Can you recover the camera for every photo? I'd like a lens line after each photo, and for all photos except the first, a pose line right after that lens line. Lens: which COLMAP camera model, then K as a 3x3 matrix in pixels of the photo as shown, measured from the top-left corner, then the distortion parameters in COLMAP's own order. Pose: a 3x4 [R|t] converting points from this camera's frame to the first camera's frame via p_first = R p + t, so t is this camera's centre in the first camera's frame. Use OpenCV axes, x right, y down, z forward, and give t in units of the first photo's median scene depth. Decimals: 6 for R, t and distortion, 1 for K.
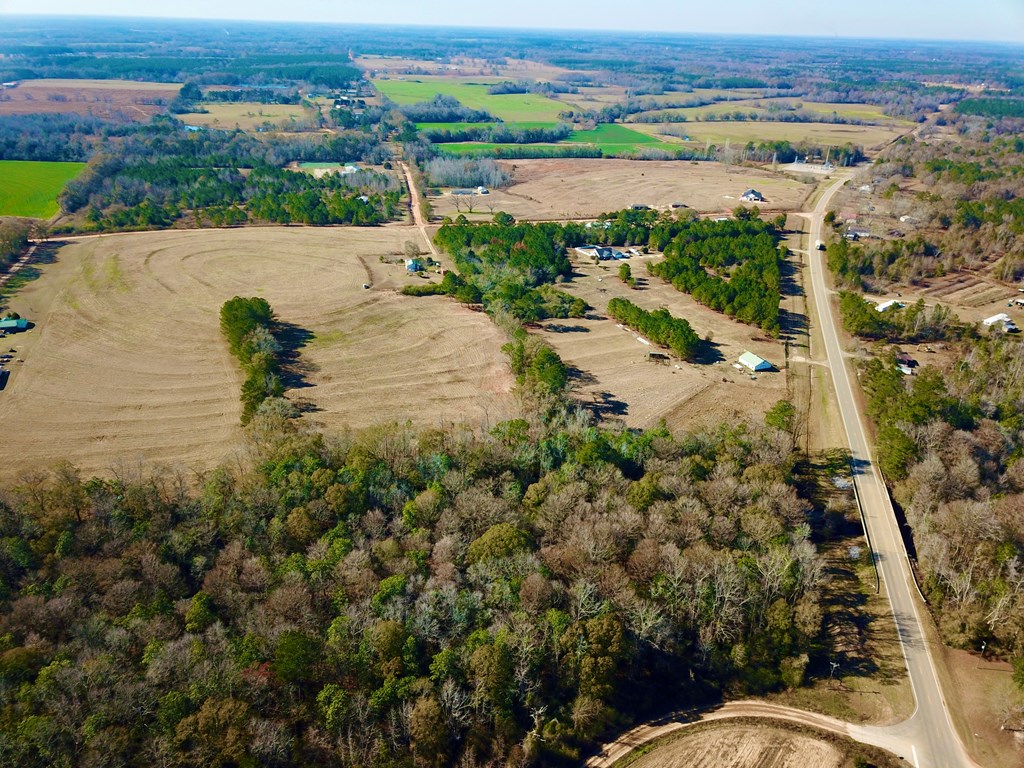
lens RADIAL K [[781.4, 0, 504.2], [0, 781.4, 389.0], [0, 0, 1]] dist [0.015599, -0.011460]
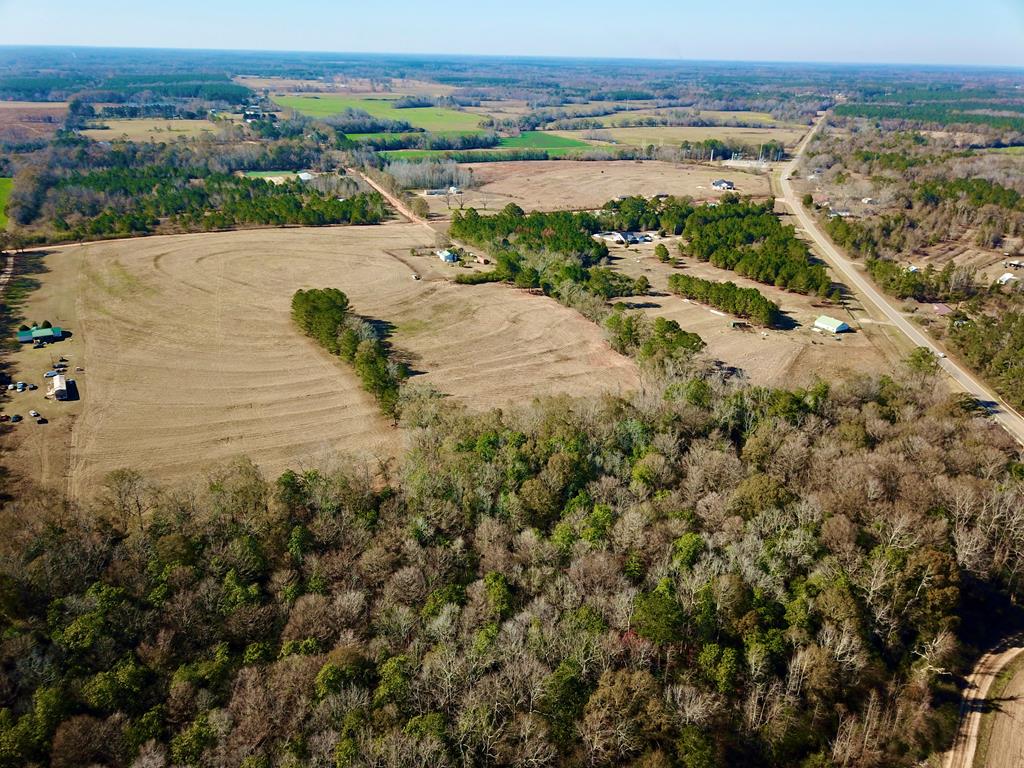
lens RADIAL K [[781.4, 0, 504.2], [0, 781.4, 389.0], [0, 0, 1]] dist [0.015599, -0.011460]
pose [[0.985506, -0.072613, 0.153314, -0.136169], [0.076728, 0.996829, -0.021084, 0.019449], [-0.151297, 0.032542, 0.987953, 0.030359]]
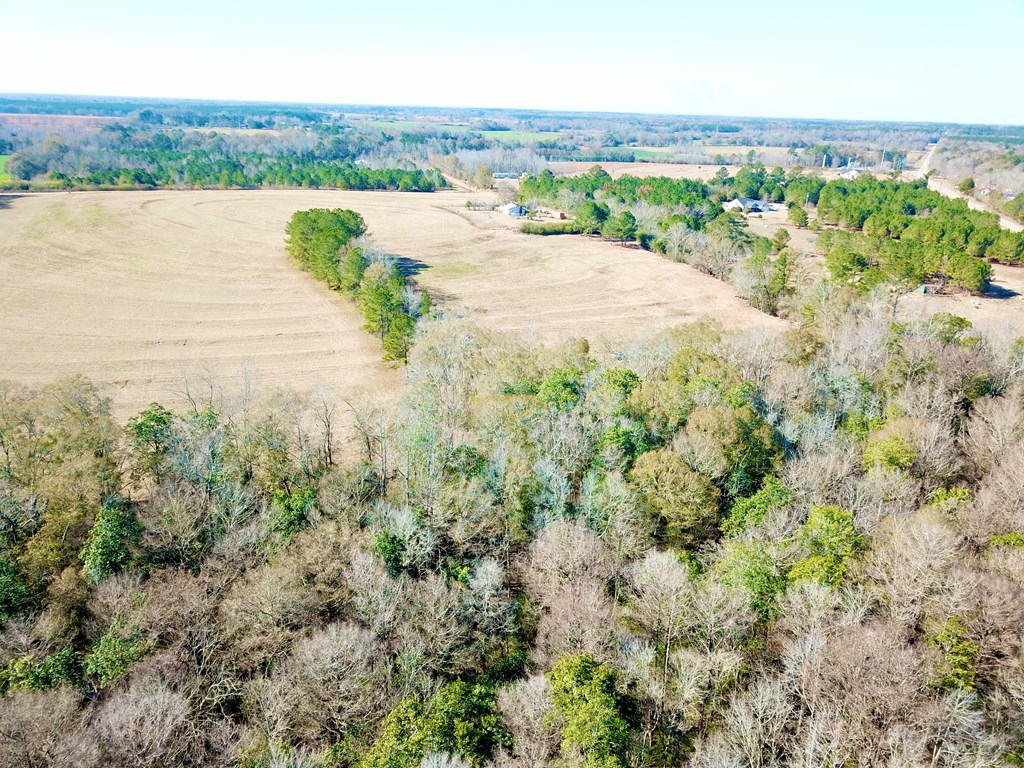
lens RADIAL K [[781.4, 0, 504.2], [0, 781.4, 389.0], [0, 0, 1]] dist [0.015599, -0.011460]
pose [[0.997152, -0.021234, 0.072367, -0.119750], [0.027673, 0.995632, -0.089168, 0.048846], [-0.070157, 0.090917, 0.993384, 0.184845]]
